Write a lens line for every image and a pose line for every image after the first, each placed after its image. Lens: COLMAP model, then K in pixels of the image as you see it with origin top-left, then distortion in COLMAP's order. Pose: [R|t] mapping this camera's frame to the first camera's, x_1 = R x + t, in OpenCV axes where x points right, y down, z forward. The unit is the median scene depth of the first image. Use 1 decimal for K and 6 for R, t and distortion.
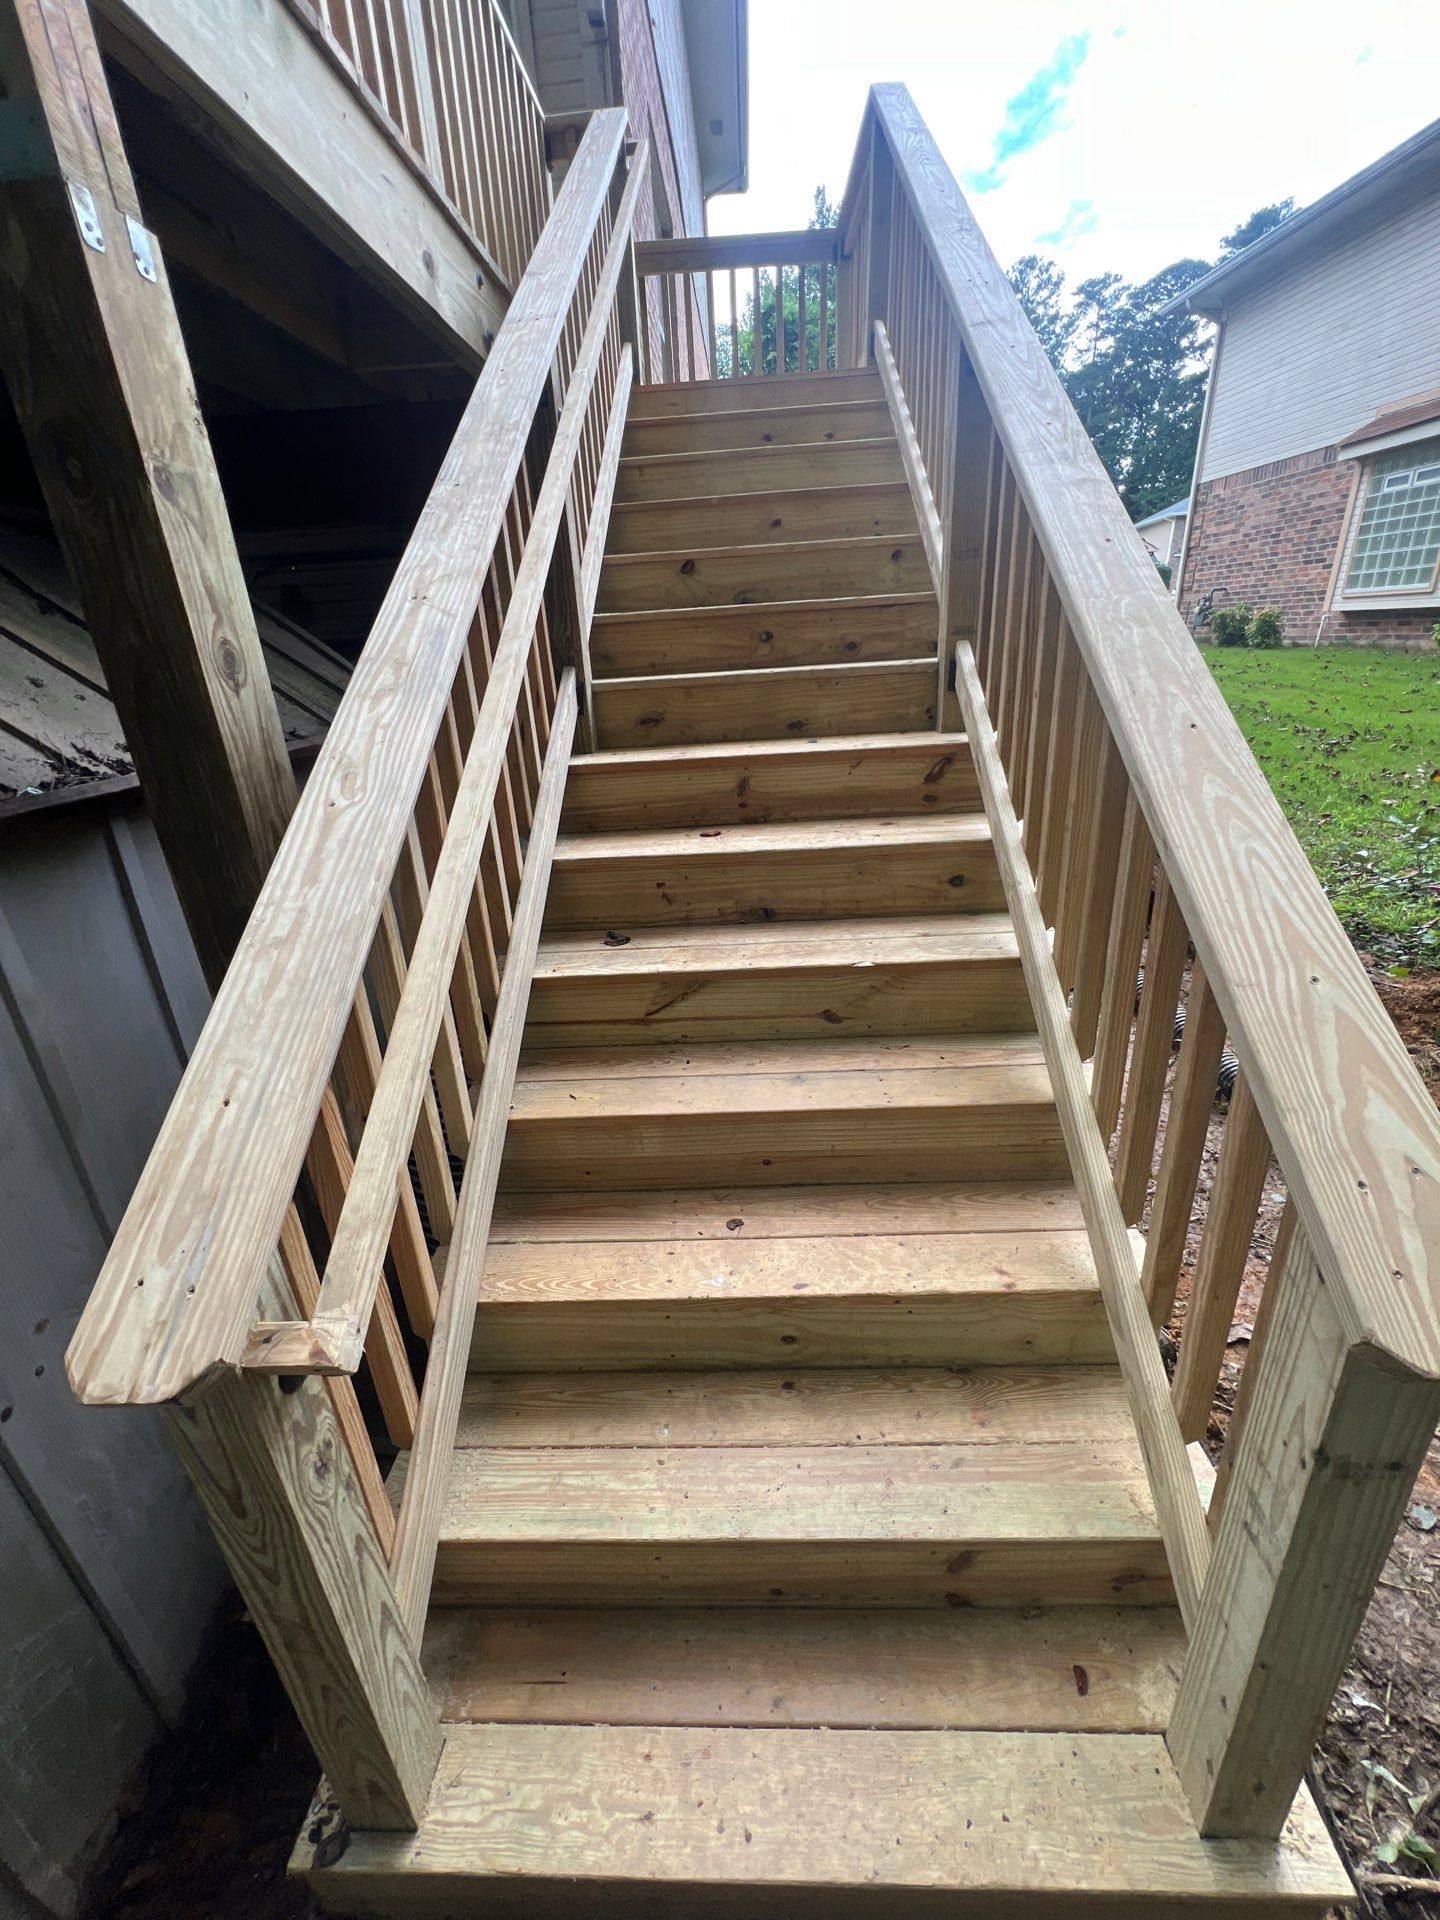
lens RADIAL K [[818.8, 0, 728.8], [0, 818.8, 966.8], [0, 0, 1]] dist [-0.002221, -0.000091]
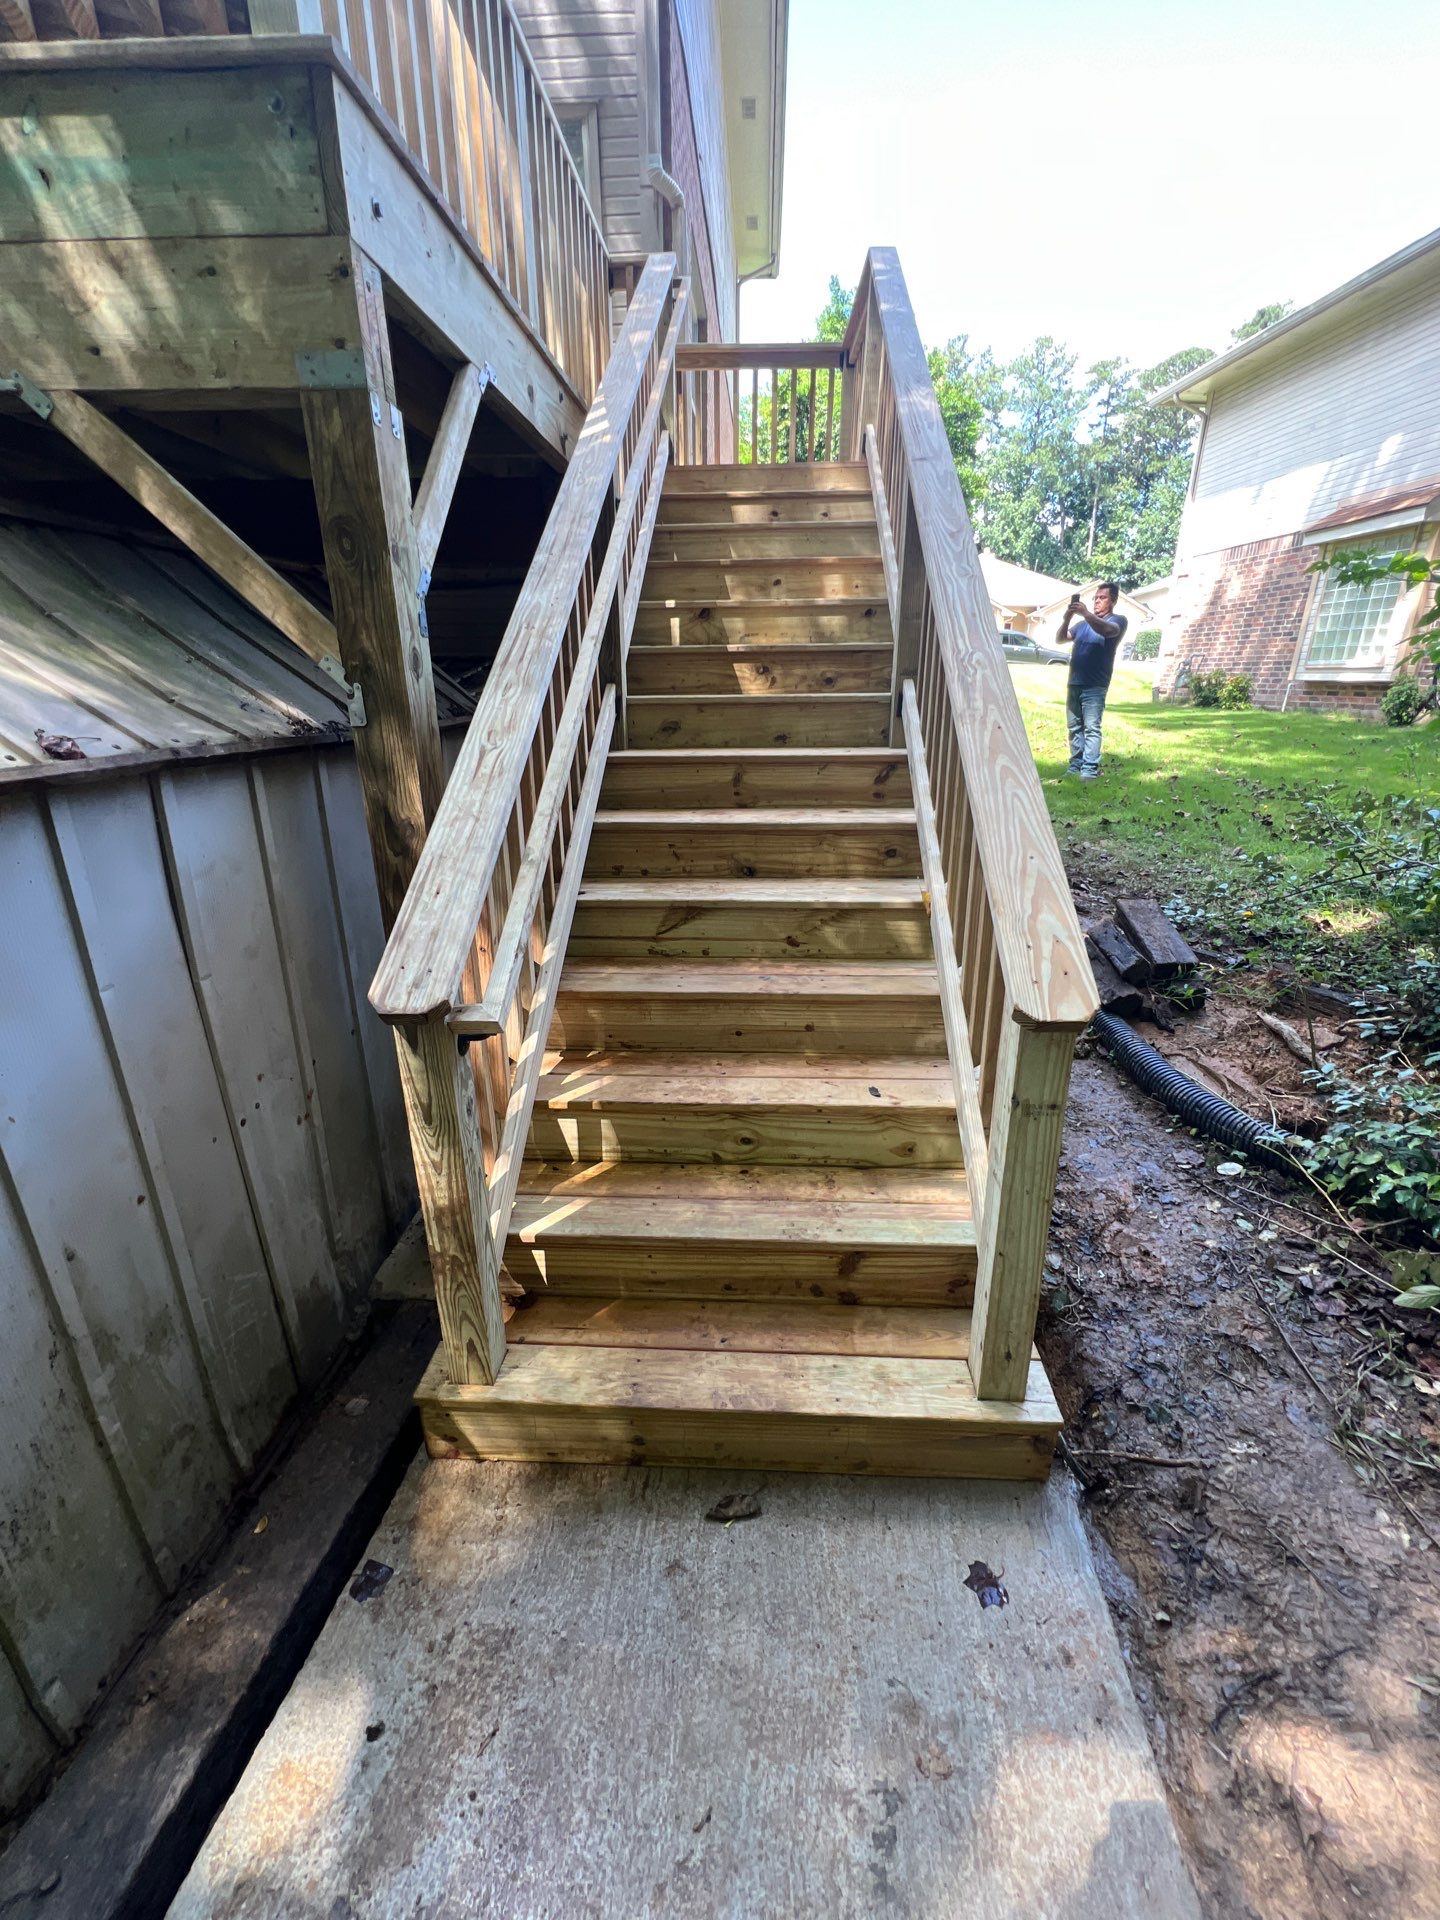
lens RADIAL K [[779.8, 0, 728.2], [0, 779.8, 950.4], [0, 0, 1]] dist [-0.000798, -0.000545]
pose [[0.998707, 0.050804, 0.001560, 0.013398], [-0.050686, 0.997750, -0.043893, 0.107354], [-0.003786, 0.043757, 0.999035, -0.236130]]
